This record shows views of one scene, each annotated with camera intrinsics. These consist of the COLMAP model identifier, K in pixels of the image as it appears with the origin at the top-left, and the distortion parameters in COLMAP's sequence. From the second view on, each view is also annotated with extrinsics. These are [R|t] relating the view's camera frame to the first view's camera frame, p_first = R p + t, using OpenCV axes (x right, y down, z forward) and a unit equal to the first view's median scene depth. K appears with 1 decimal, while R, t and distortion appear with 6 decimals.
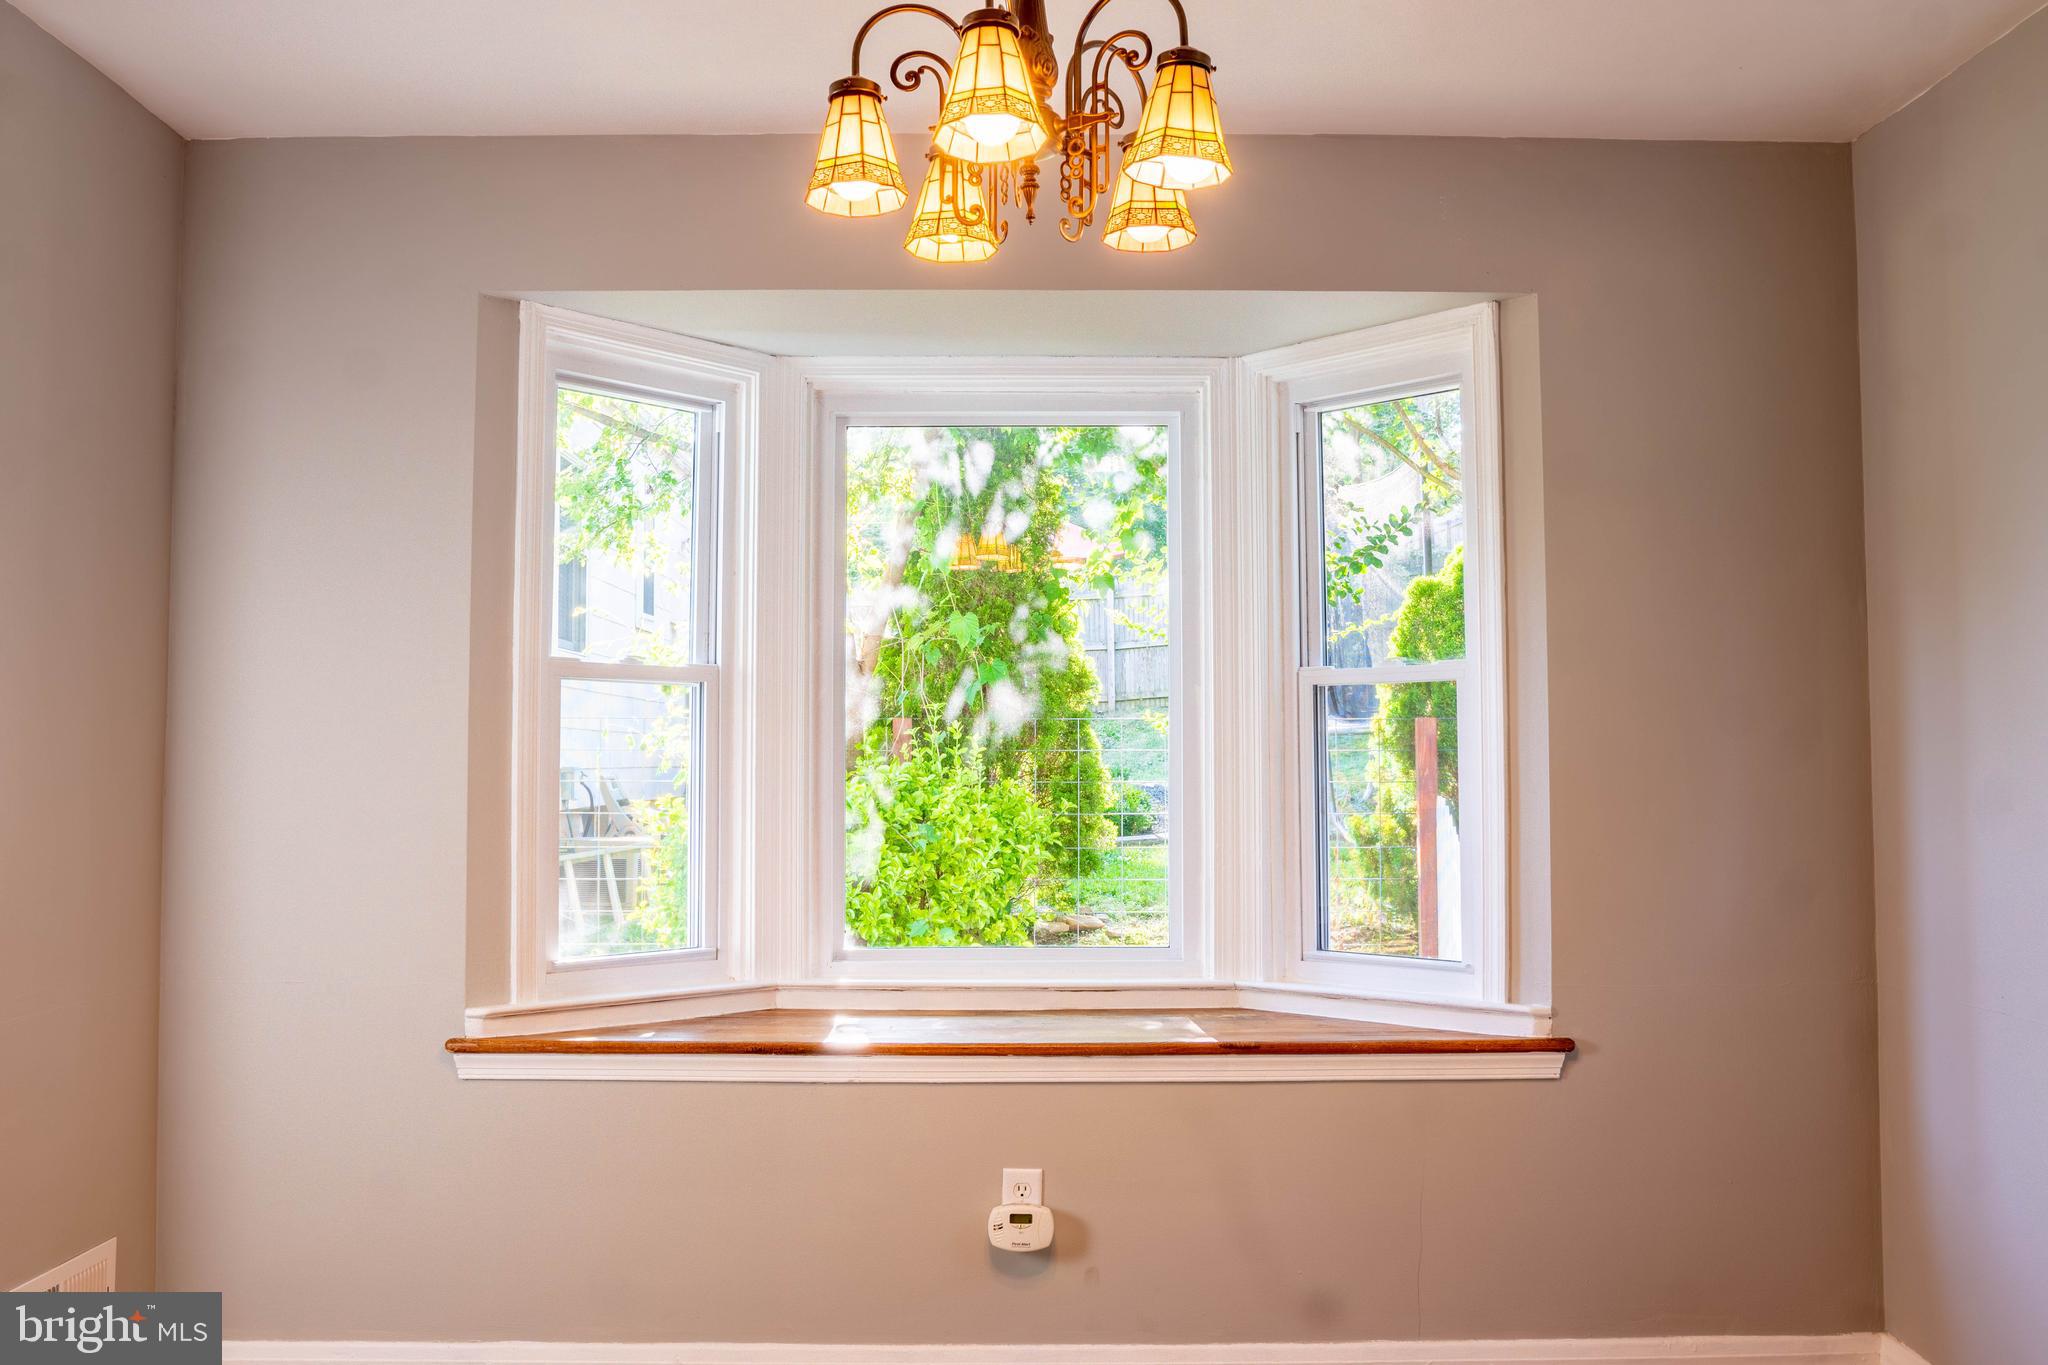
lens RADIAL K [[1583.1, 0, 1014.7], [0, 1583.1, 677.6], [0, 0, 1]] dist [-0.078822, 0.002505]
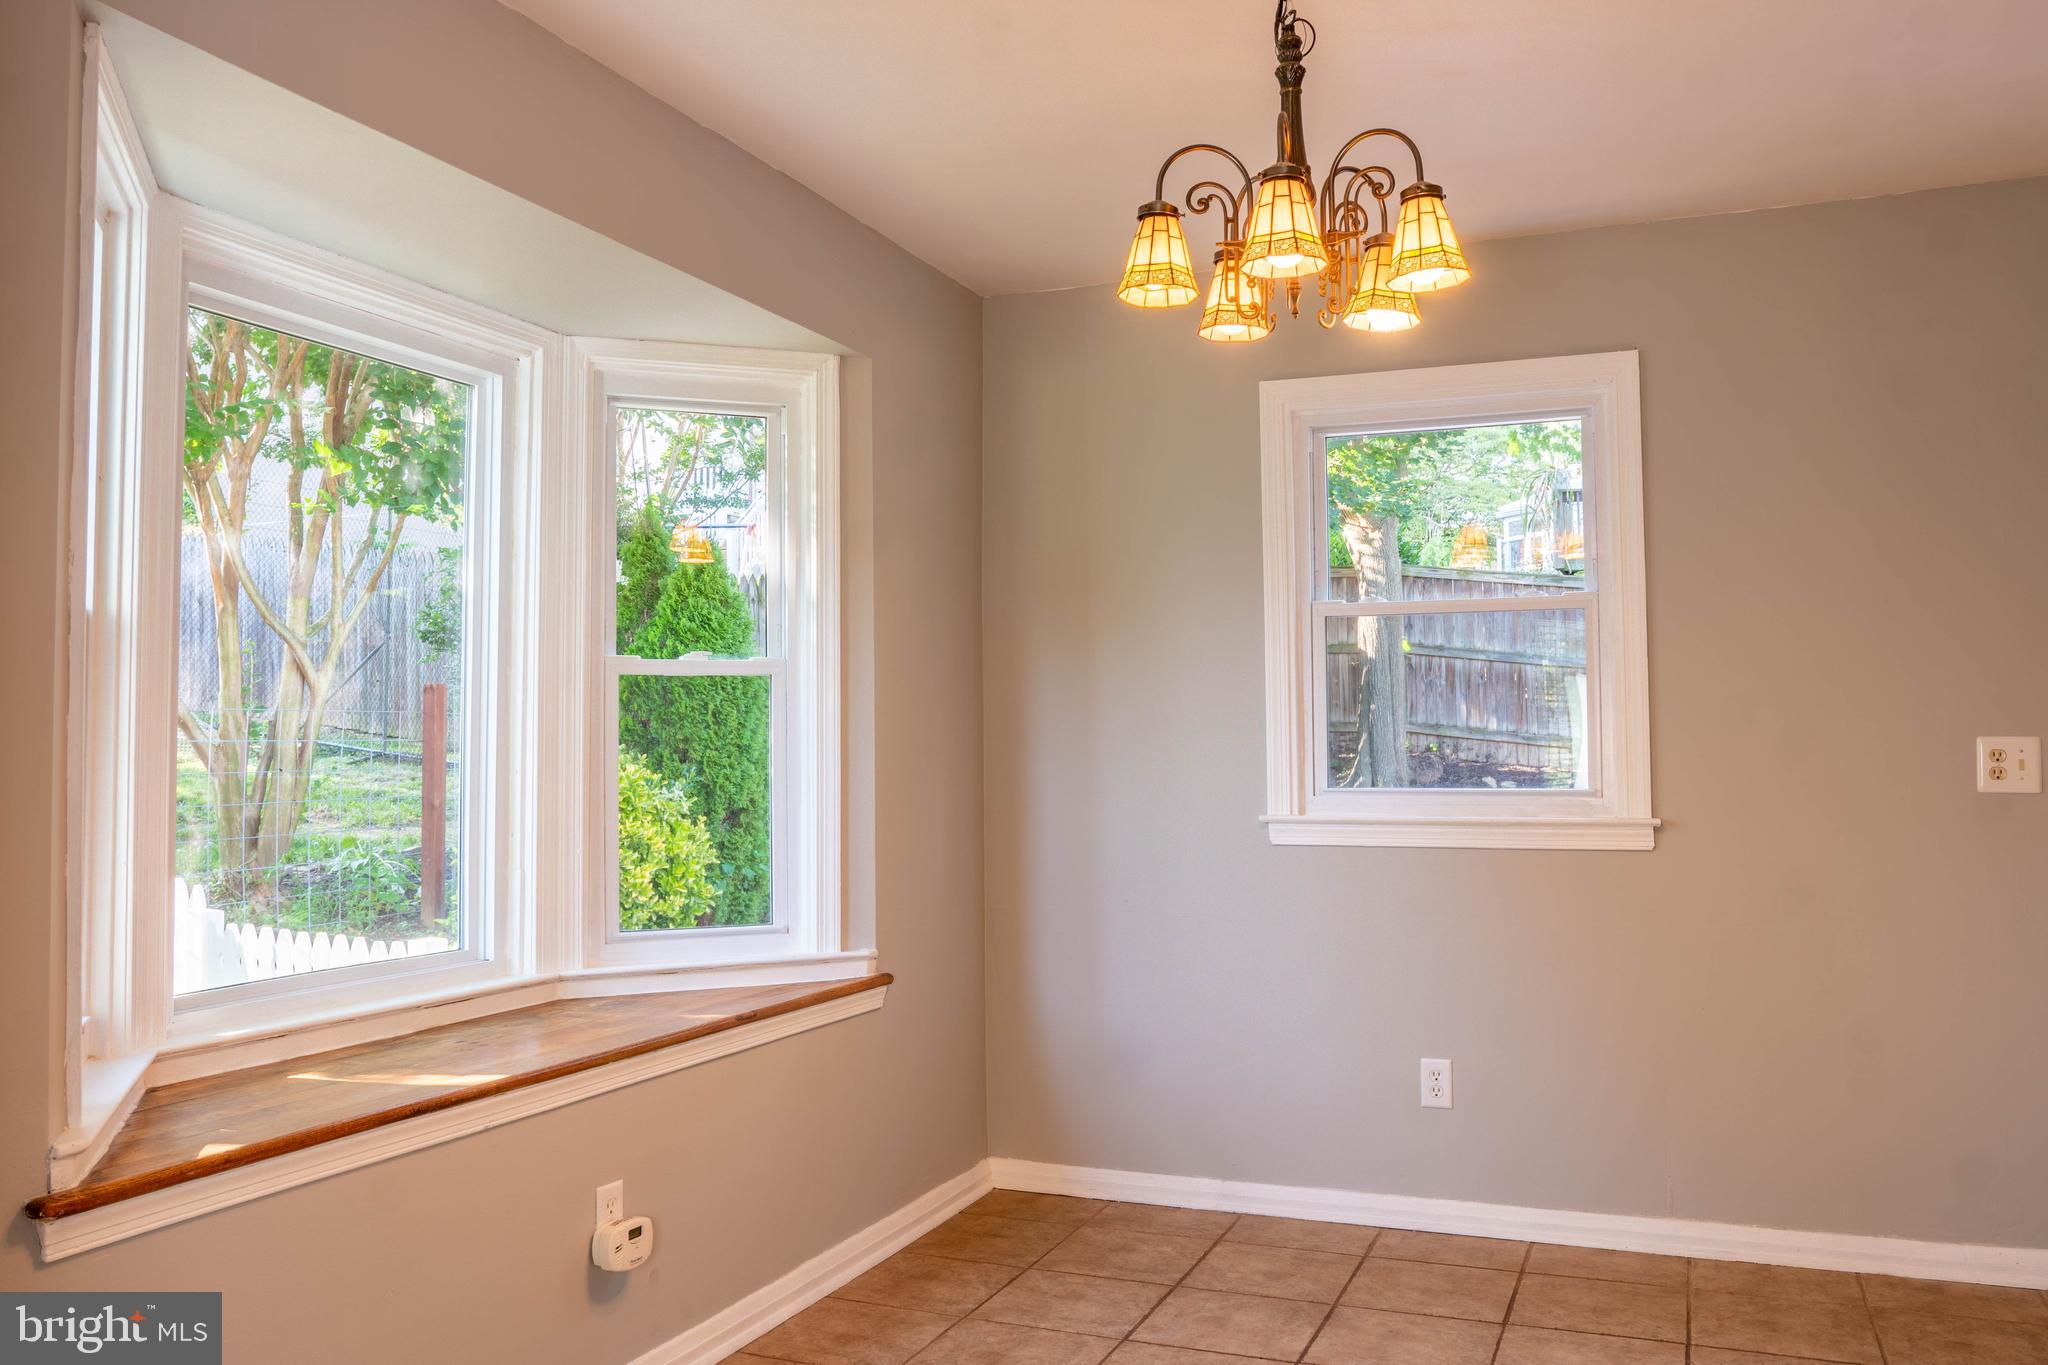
lens RADIAL K [[1607.2, 0, 958.7], [0, 1607.2, 683.6], [0, 0, 1]] dist [-0.063897, 0.002021]
pose [[0.412307, 0.038427, 0.910234, -0.740441], [-0.043477, 0.998802, -0.022472, 0.027874], [-0.910007, -0.030308, 0.413484, 0.410971]]
